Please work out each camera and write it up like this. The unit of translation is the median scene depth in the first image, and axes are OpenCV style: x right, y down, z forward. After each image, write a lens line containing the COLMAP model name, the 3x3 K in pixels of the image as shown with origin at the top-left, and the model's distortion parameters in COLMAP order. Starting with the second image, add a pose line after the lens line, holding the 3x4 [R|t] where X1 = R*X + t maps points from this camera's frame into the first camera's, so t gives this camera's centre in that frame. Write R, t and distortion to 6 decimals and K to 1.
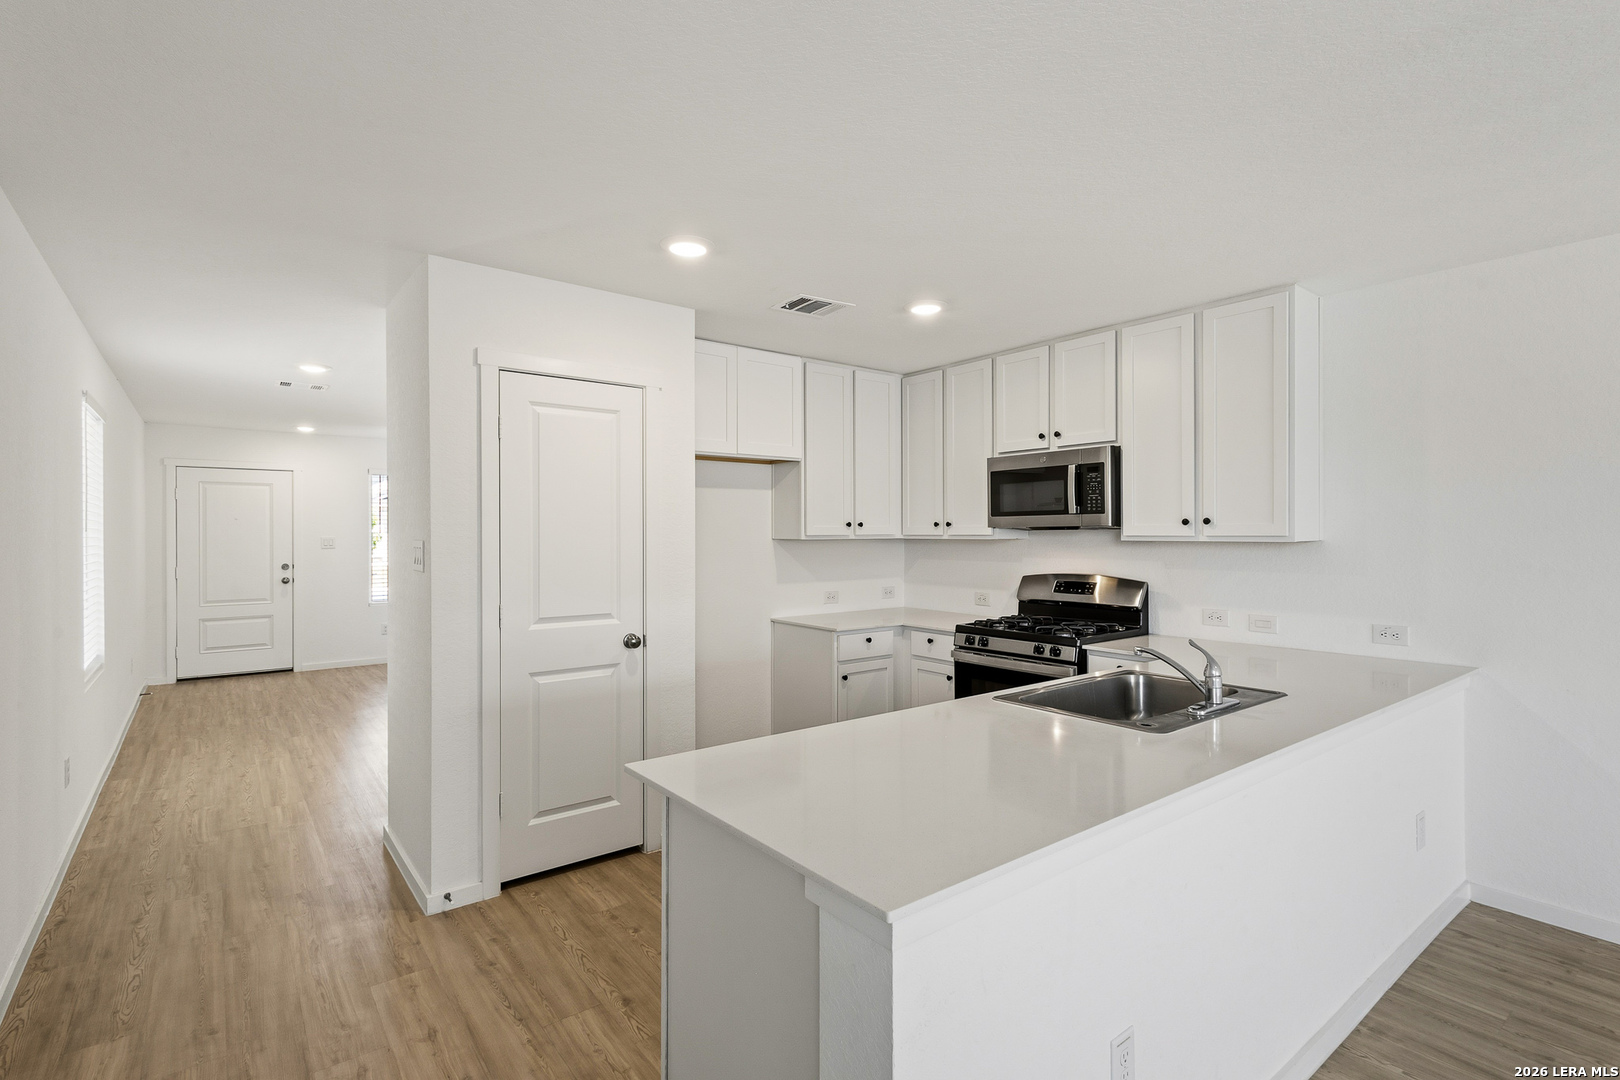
lens RADIAL K [[759.3, 0, 808.7], [0, 759.3, 544.3], [0, 0, 1]] dist [0.004148, -0.000139]
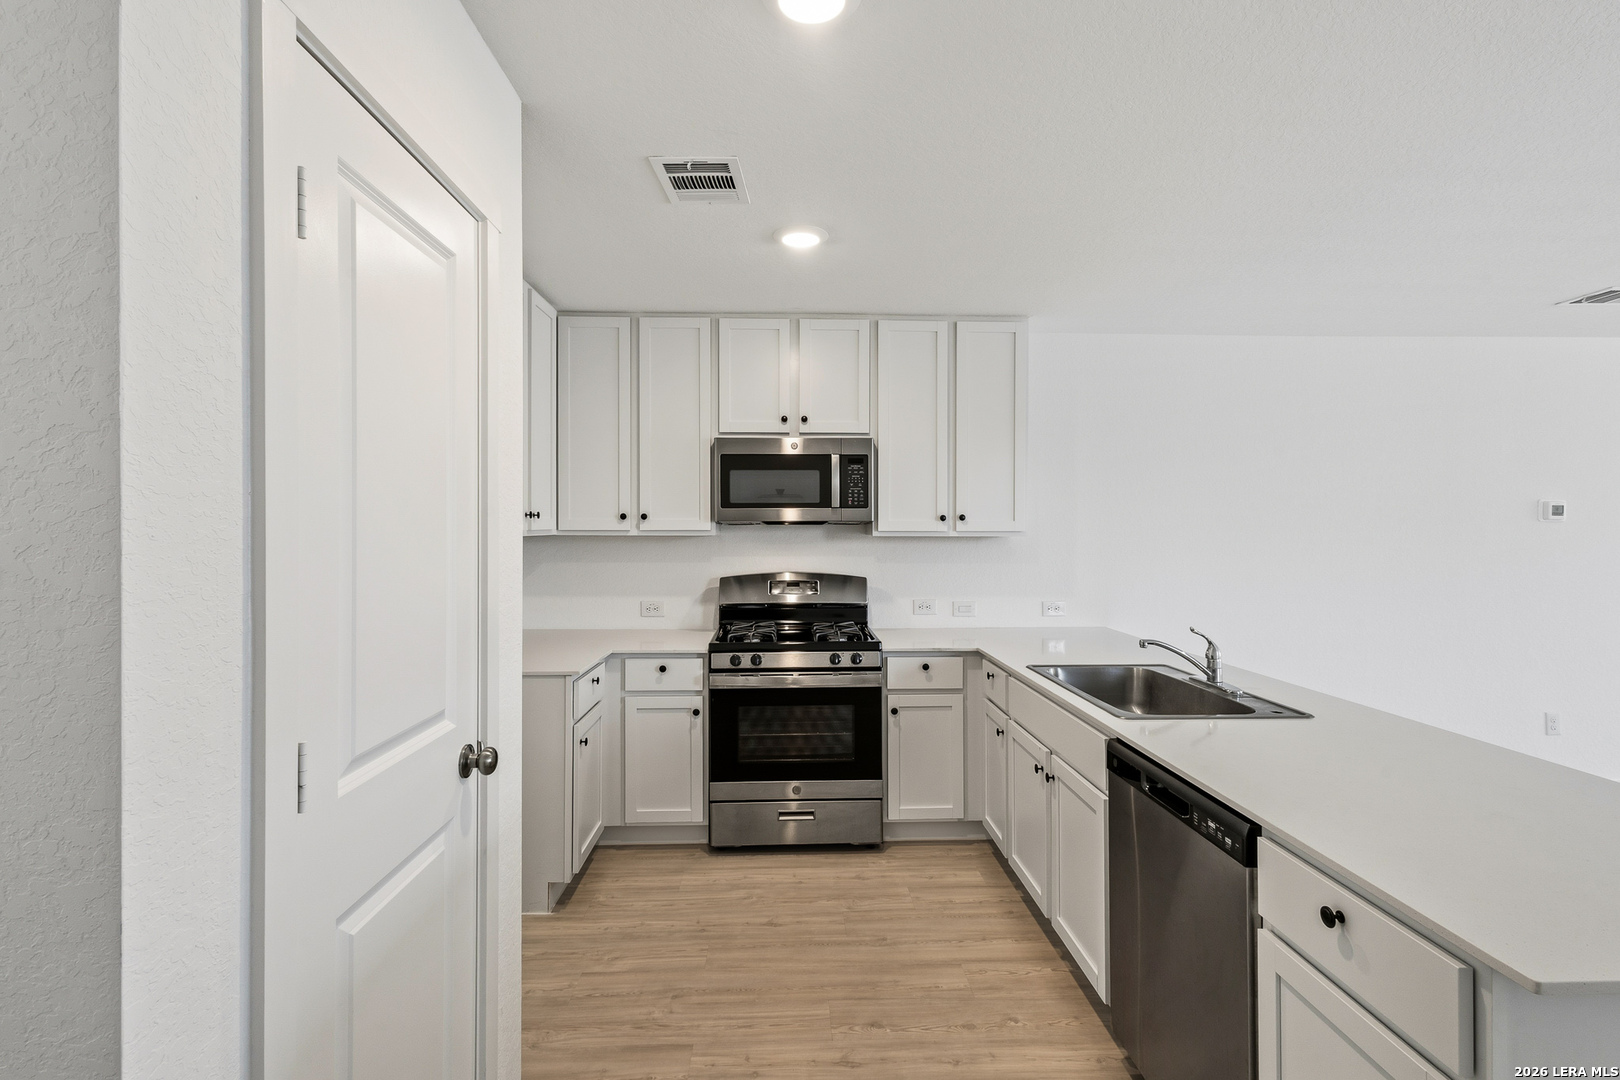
lens RADIAL K [[759.3, 0, 814.5], [0, 759.3, 532.7], [0, 0, 1]] dist [0.004148, -0.000139]
pose [[0.580086, -0.003219, 0.814549, -0.405370], [0.009224, 0.999954, -0.002617, -0.007060], [-0.814503, 0.009031, 0.580089, 0.466807]]
